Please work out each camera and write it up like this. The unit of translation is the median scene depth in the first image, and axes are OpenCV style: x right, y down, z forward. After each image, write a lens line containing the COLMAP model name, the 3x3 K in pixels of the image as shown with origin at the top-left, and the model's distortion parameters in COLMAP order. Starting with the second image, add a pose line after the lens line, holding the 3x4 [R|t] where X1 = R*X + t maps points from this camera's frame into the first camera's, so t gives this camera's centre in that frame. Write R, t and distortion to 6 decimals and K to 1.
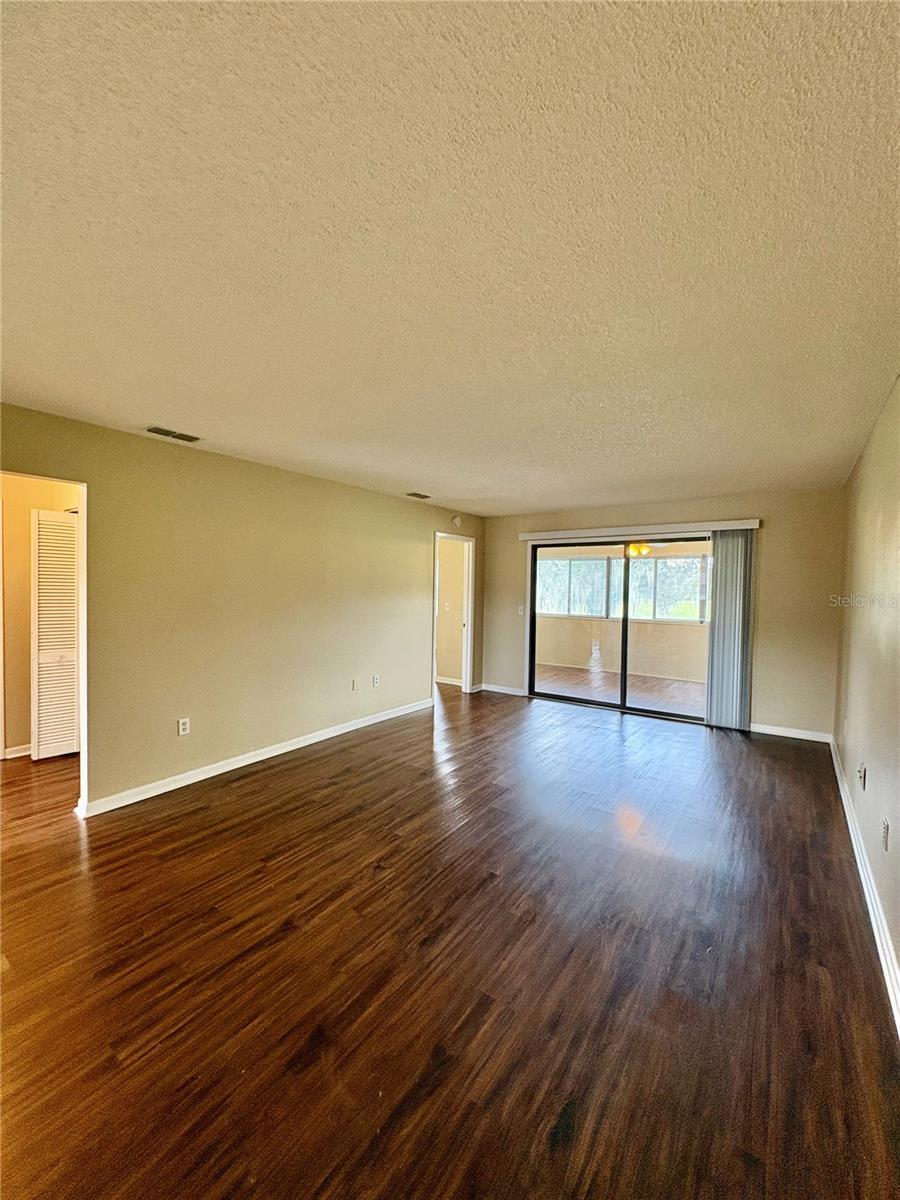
lens RADIAL K [[480.2, 0, 450.0], [0, 480.2, 600.0], [0, 0, 1]] dist [0.001039, 0.000156]
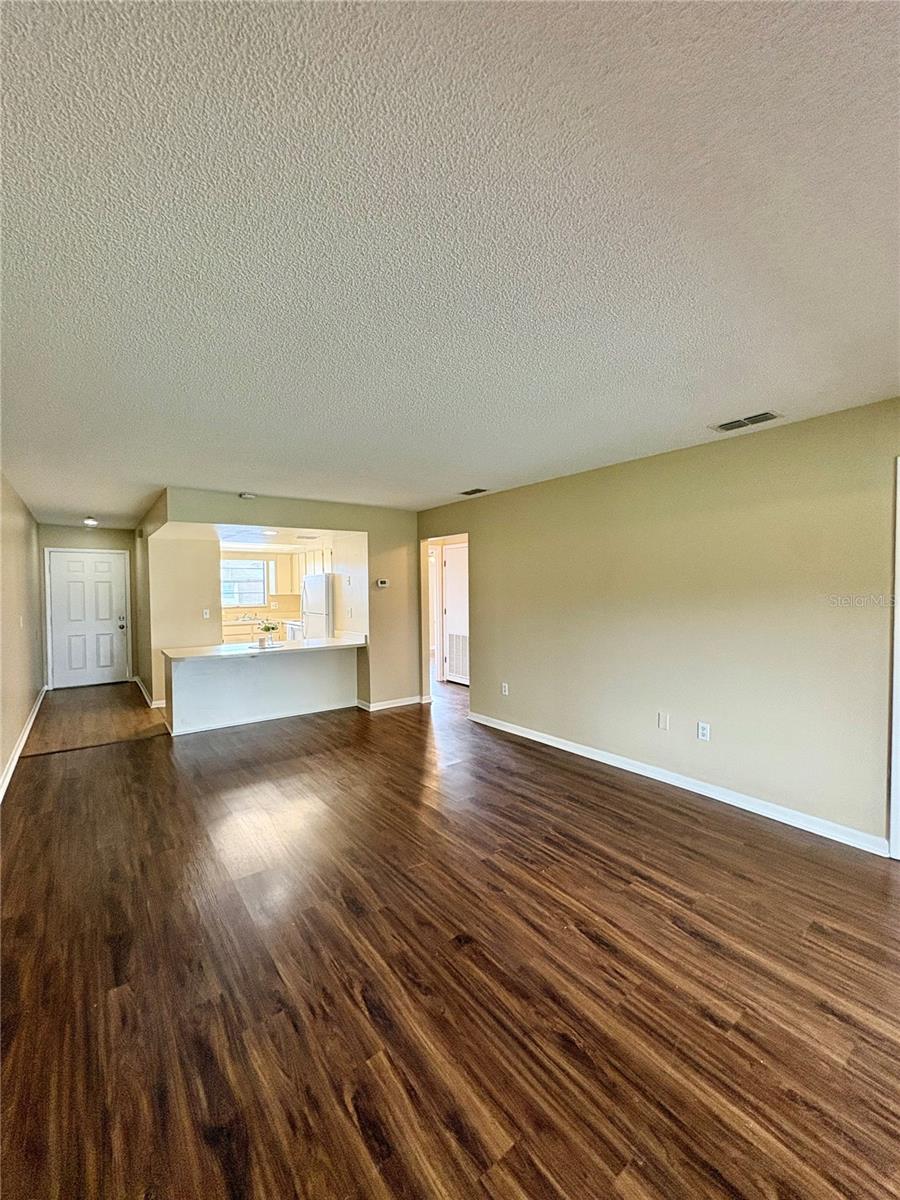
lens RADIAL K [[495.2, 0, 450.0], [0, 495.2, 600.0], [0, 0, 1]] dist [0.003526, 0.000046]
pose [[-0.307238, 0.023030, -0.951354, 0.852895], [-0.017715, 0.999395, 0.029914, -0.038177], [0.951468, 0.026044, -0.306644, 1.251976]]
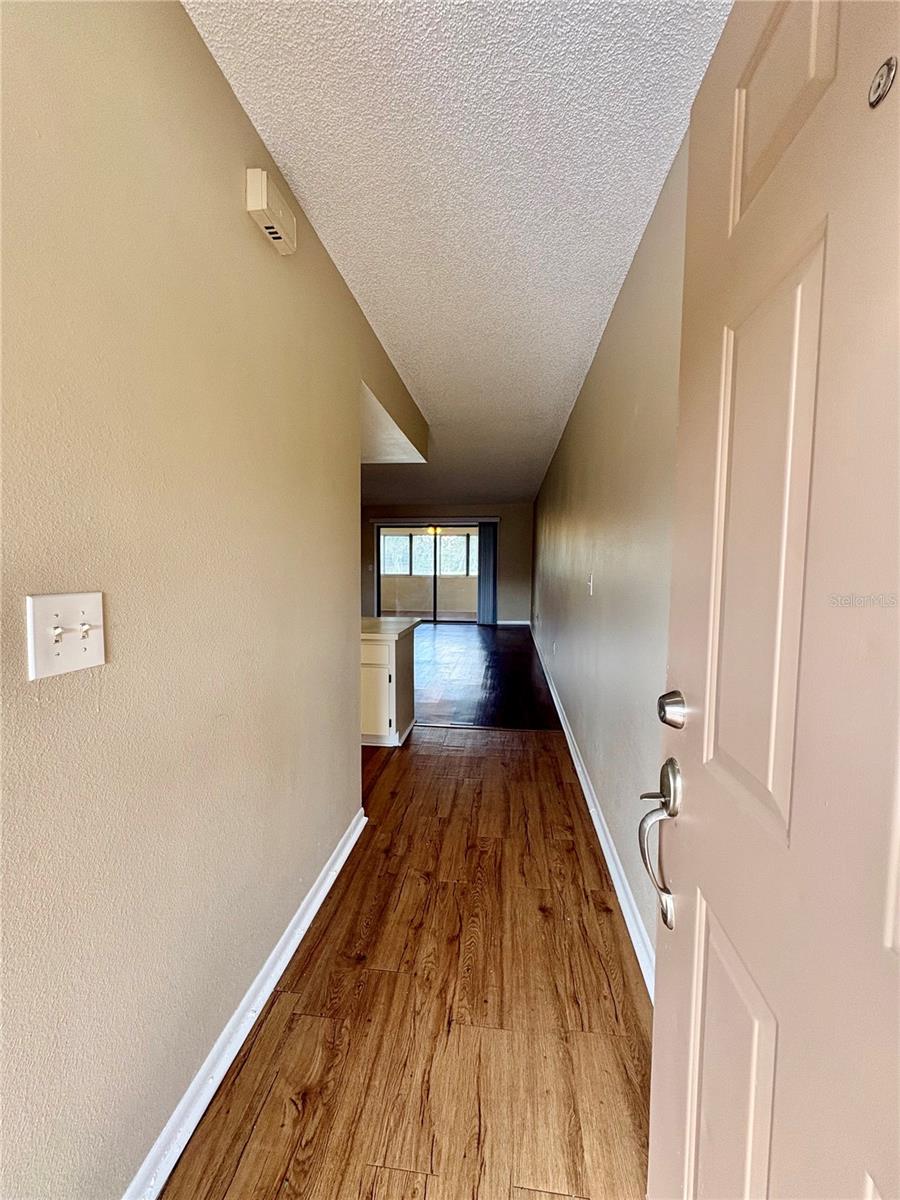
lens RADIAL K [[480.2, 0, 450.0], [0, 480.2, 600.0], [0, 0, 1]] dist [0.001039, 0.000156]
pose [[0.874939, -0.045549, 0.482085, -0.438801], [0.020969, 0.998196, 0.056256, 0.050278], [-0.483778, -0.039111, 0.874316, -0.561188]]
